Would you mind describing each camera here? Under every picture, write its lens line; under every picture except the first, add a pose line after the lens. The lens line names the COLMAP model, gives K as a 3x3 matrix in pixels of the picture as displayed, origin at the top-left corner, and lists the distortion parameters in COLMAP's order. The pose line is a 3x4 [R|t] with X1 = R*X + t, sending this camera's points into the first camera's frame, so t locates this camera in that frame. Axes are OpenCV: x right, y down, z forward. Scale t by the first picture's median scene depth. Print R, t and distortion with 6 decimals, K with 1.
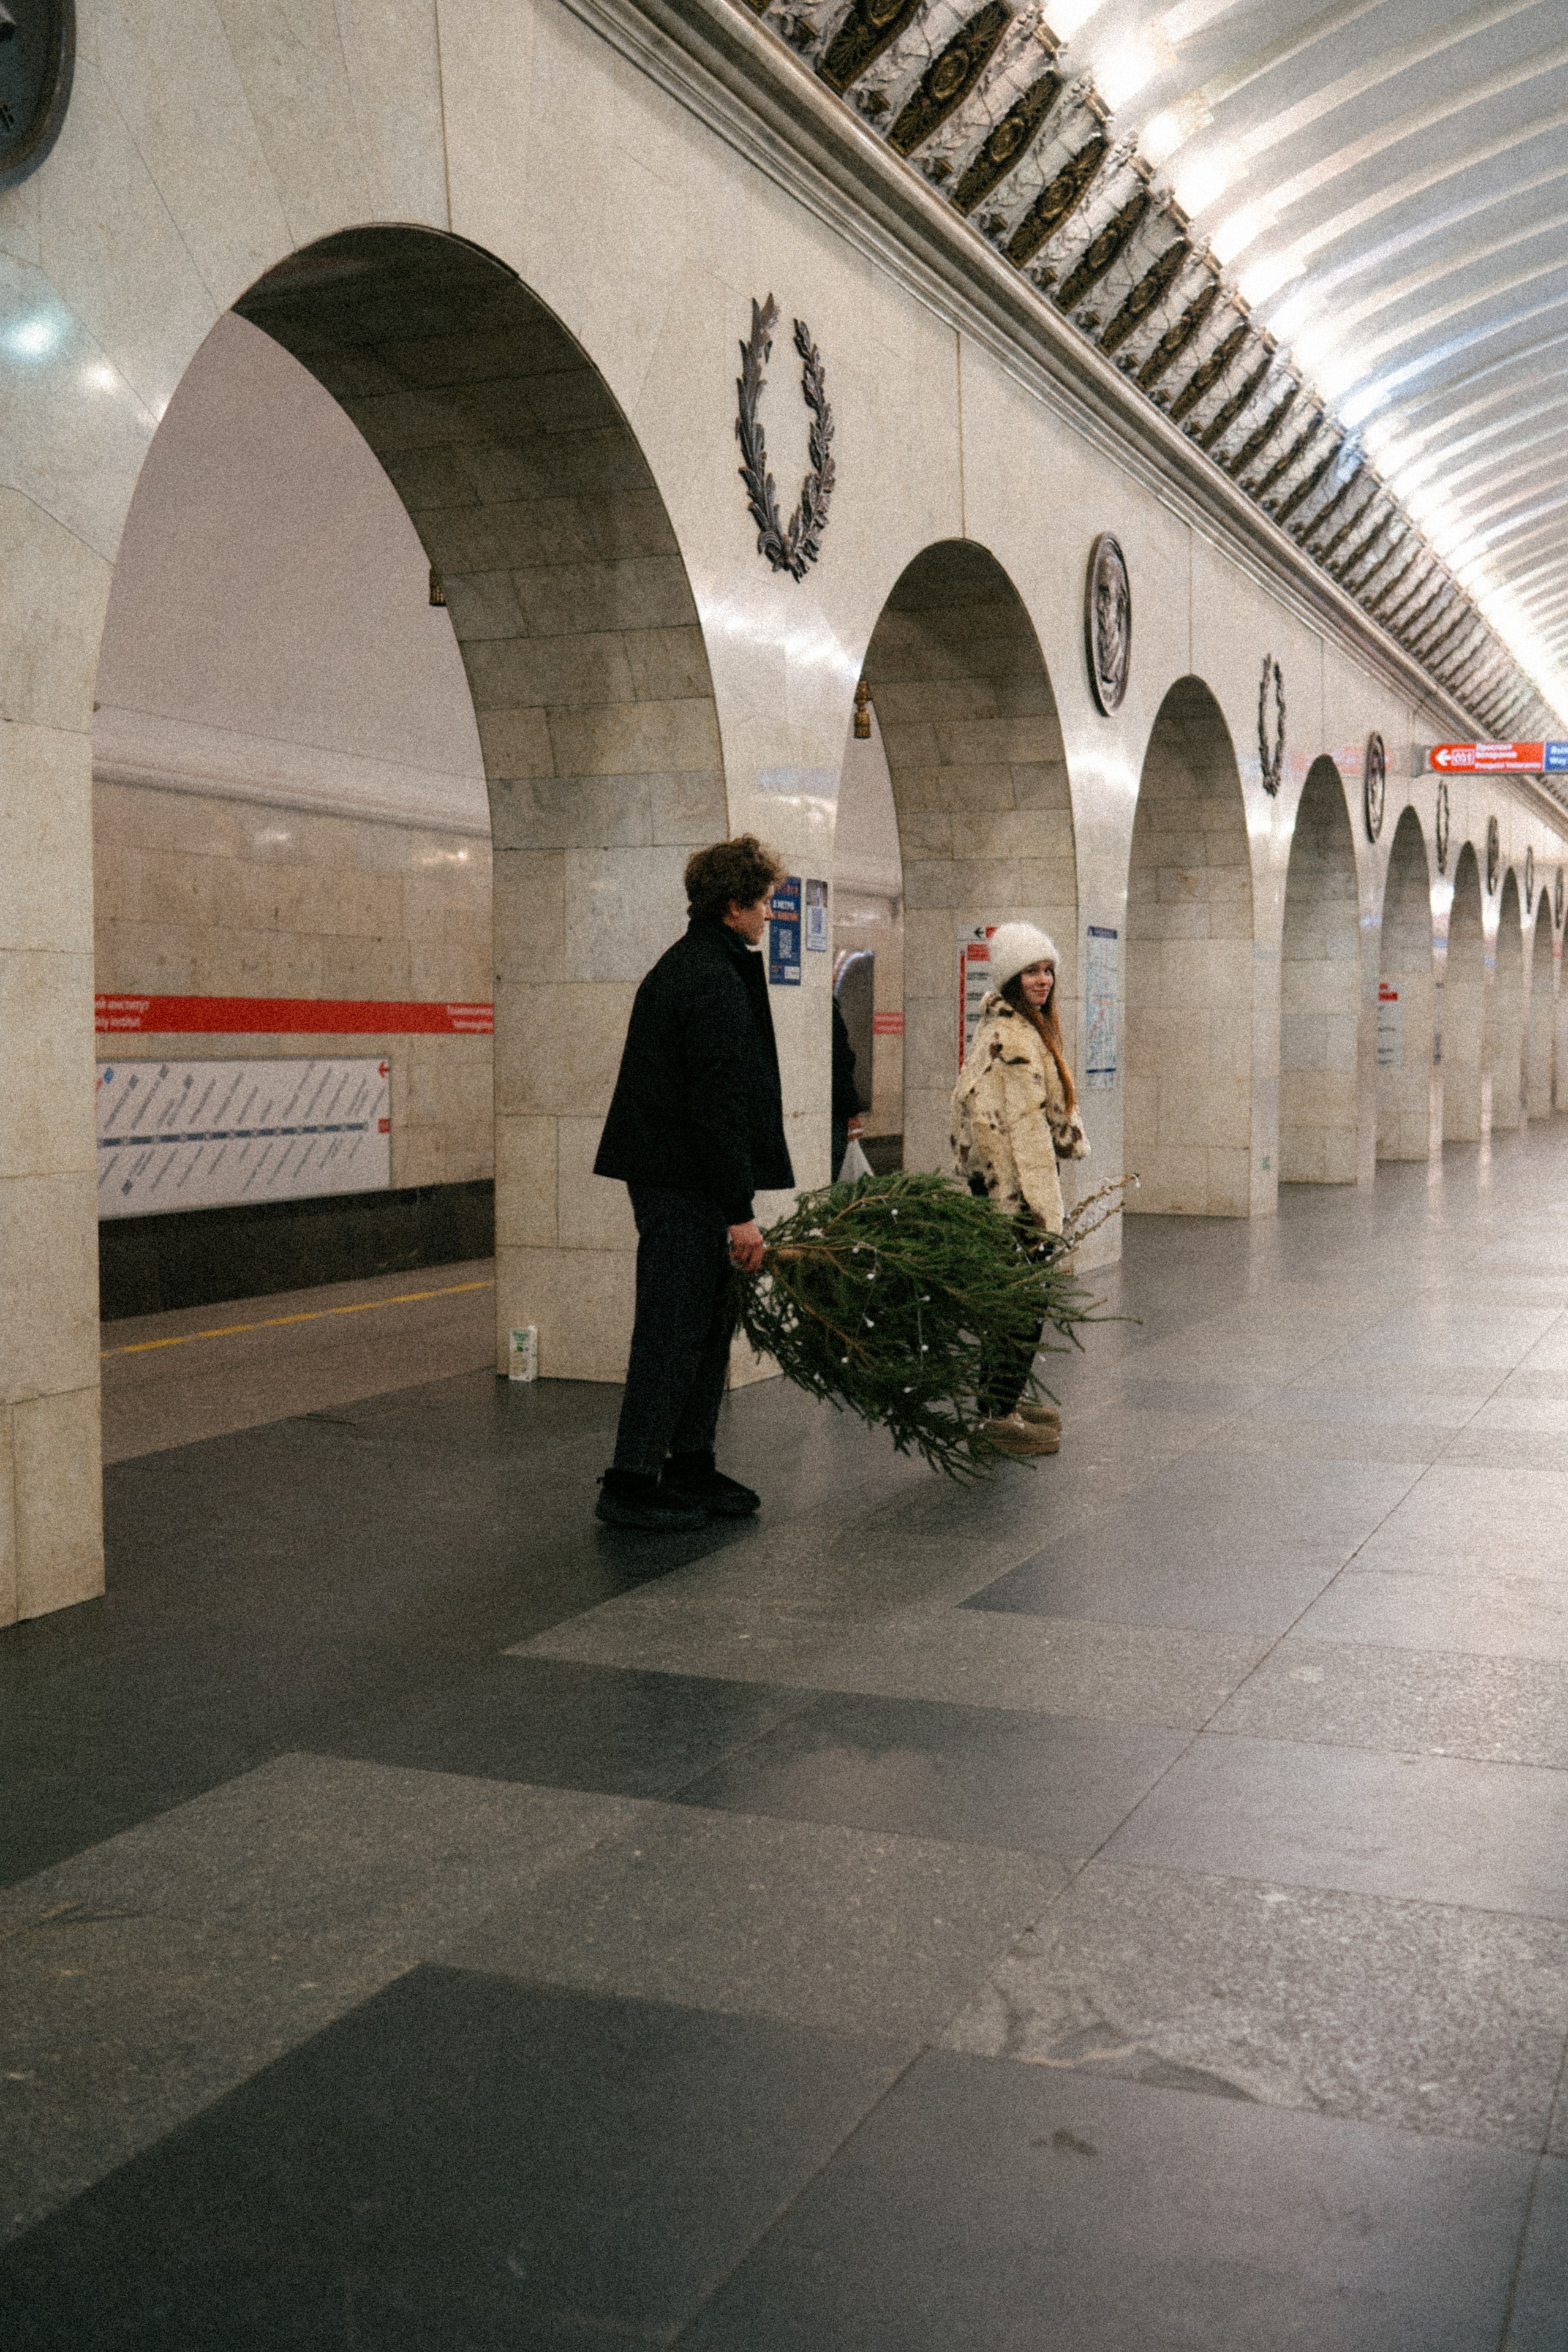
lens RADIAL K [[2488.8, 0, 776.9], [0, 2488.8, 1172.9], [0, 0, 1]] dist [-0.022966, 0.045508]
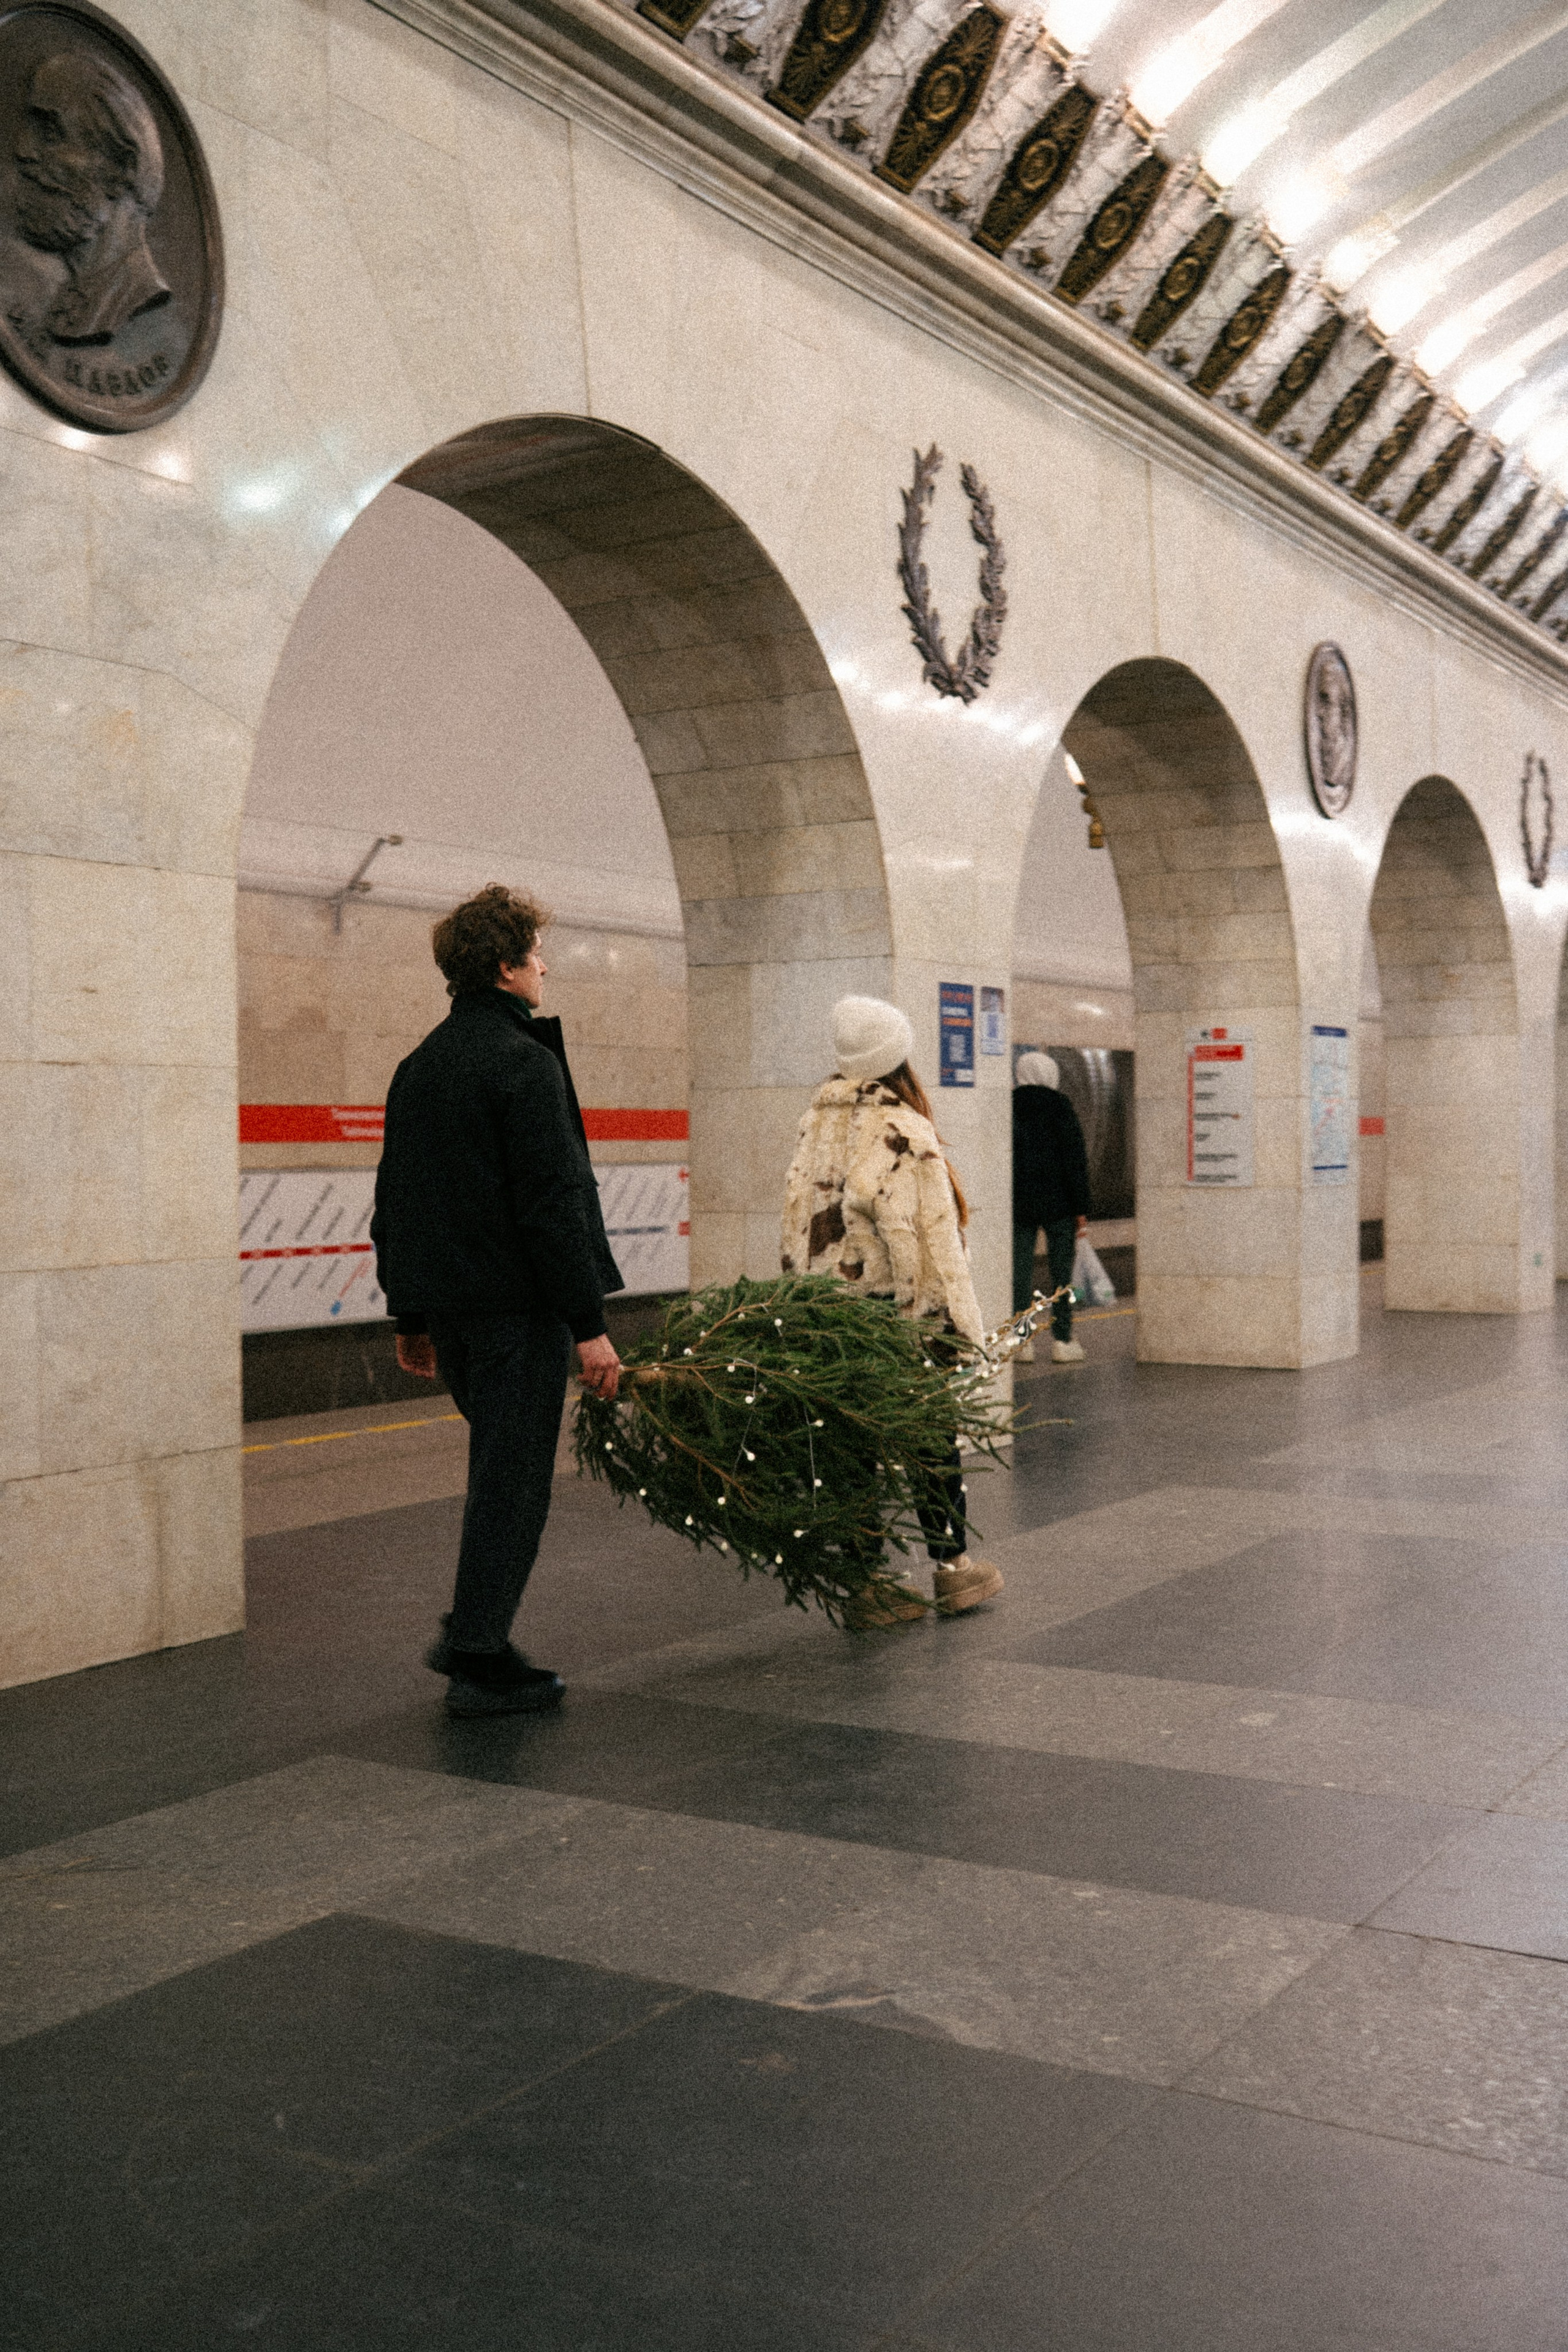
lens RADIAL K [[2513.3, 0, 707.7], [0, 2513.3, 1166.4], [0, 0, 1]] dist [-0.039622, 0.054586]
pose [[0.981096, -0.008764, -0.193322, 0.092043], [-0.000240, 0.998918, -0.046499, 0.006519], [0.193521, 0.045666, 0.980033, -0.052879]]
